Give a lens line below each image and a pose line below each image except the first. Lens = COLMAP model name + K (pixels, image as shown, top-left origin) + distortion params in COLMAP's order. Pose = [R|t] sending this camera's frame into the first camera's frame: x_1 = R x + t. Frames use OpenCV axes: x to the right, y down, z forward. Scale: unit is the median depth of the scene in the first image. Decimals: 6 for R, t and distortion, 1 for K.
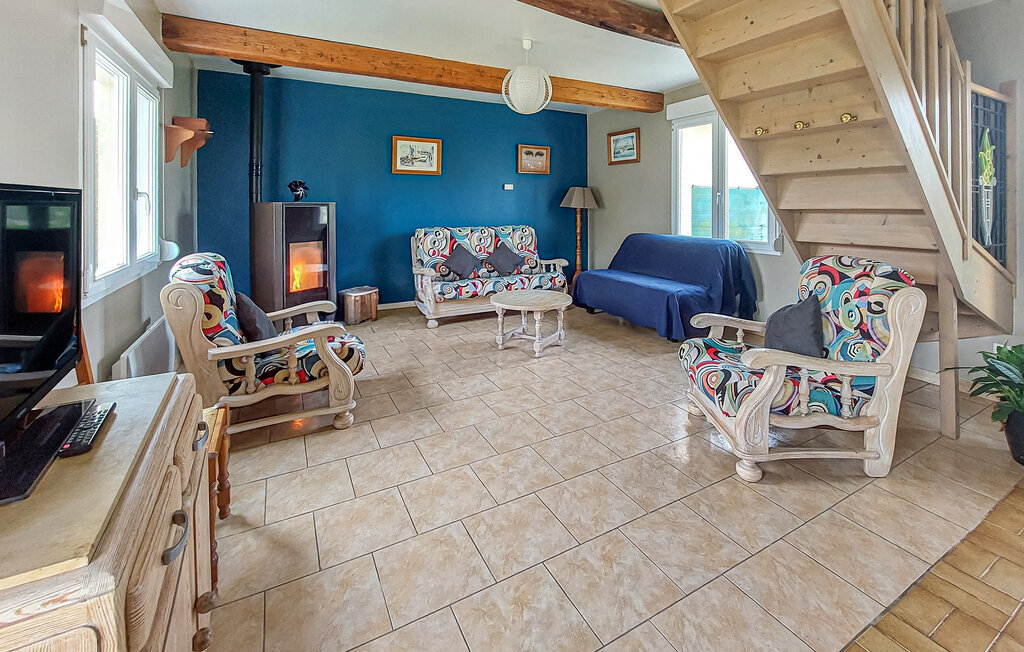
lens RADIAL K [[445.1, 0, 516.1], [0, 445.1, 202.2], [0, 0, 1]] dist [-0.001571, -0.000177]
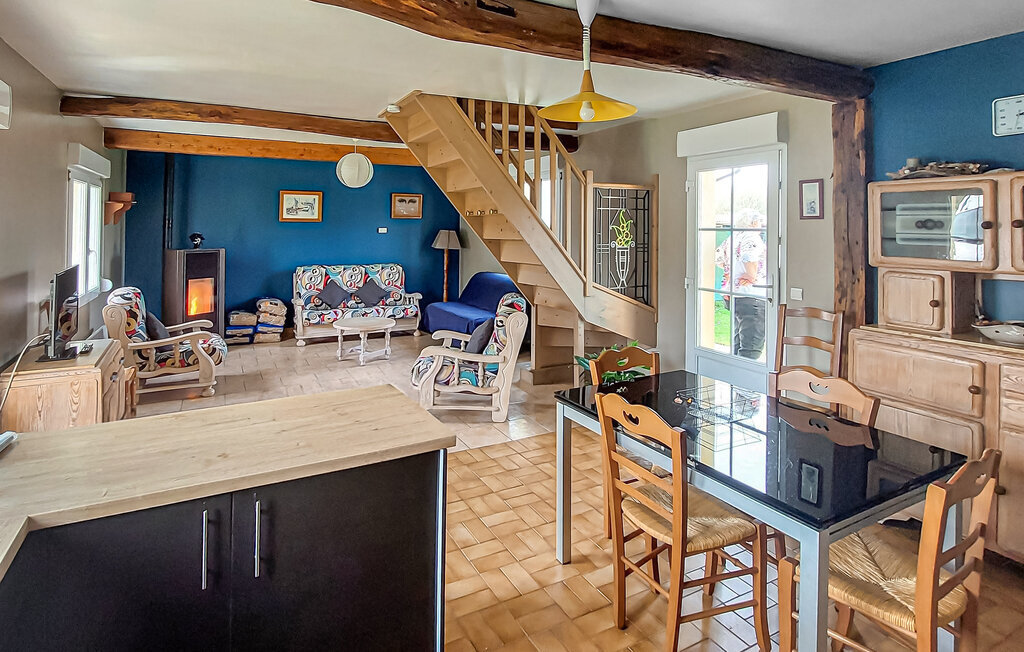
lens RADIAL K [[532.4, 0, 462.0], [0, 532.4, 208.1], [0, 0, 1]] dist [0.001652, -0.000147]
pose [[0.998139, 0.001578, -0.060967, 0.427502], [-0.003391, 0.999555, -0.029646, -0.081383], [0.060893, 0.029798, 0.997699, -0.588868]]
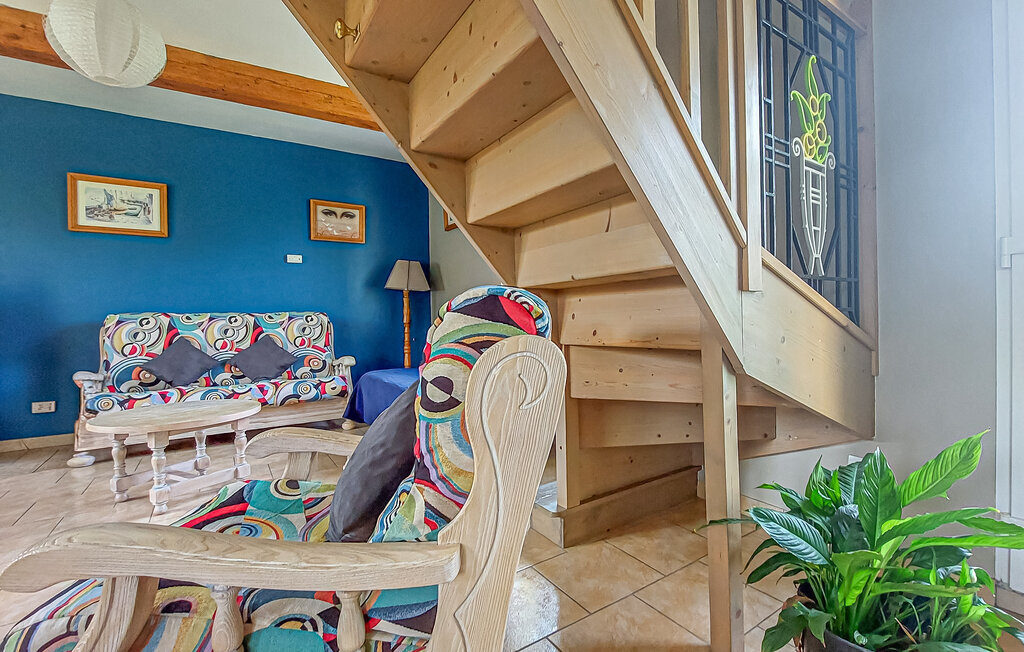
lens RADIAL K [[468.4, 0, 553.5], [0, 468.4, 321.9], [0, 0, 1]] dist [-0.010924, -0.000449]
pose [[0.992542, -0.018610, 0.120473, 0.465209], [0.016707, 0.999720, 0.016783, 0.093566], [-0.120751, -0.014645, 0.992575, 0.328333]]
